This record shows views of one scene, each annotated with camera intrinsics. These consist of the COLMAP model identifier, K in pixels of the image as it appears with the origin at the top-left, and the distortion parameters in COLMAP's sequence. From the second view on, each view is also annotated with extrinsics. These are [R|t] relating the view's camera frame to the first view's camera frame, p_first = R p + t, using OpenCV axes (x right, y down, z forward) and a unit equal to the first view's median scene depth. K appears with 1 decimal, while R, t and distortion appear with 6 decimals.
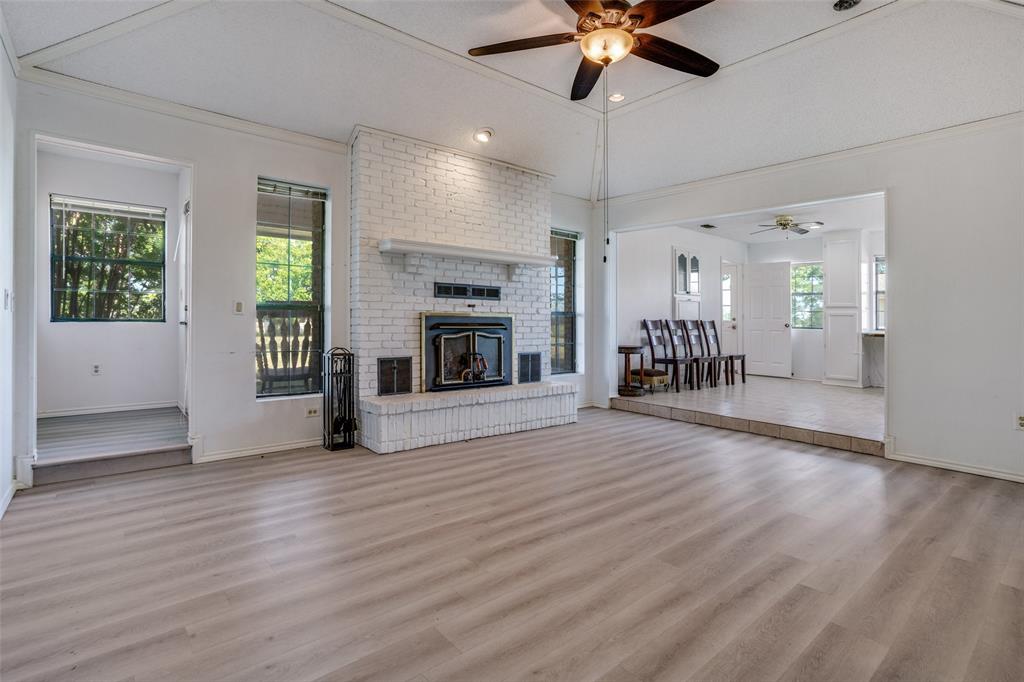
lens RADIAL K [[508.8, 0, 493.3], [0, 508.8, 312.2], [0, 0, 1]] dist [-0.002840, 0.000480]
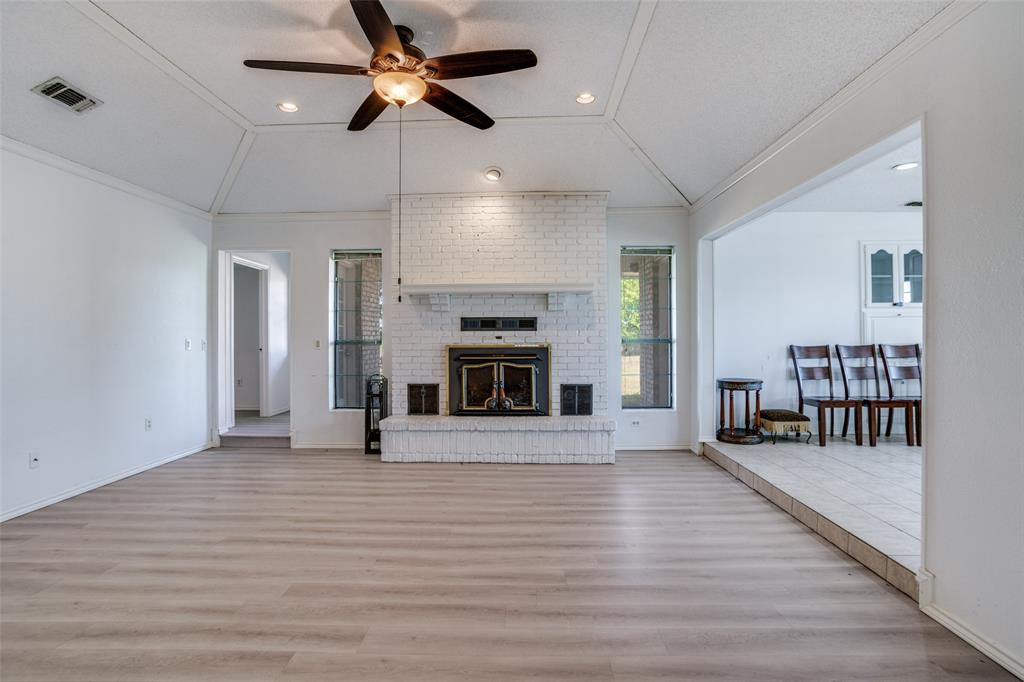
lens RADIAL K [[492.7, 0, 514.0], [0, 492.7, 337.8], [0, 0, 1]] dist [-0.044318, 0.022318]
pose [[0.752878, -0.015787, -0.657971, 0.670324], [0.026474, 0.999630, 0.006309, -0.017898], [0.657627, -0.022169, 0.753017, 0.263079]]
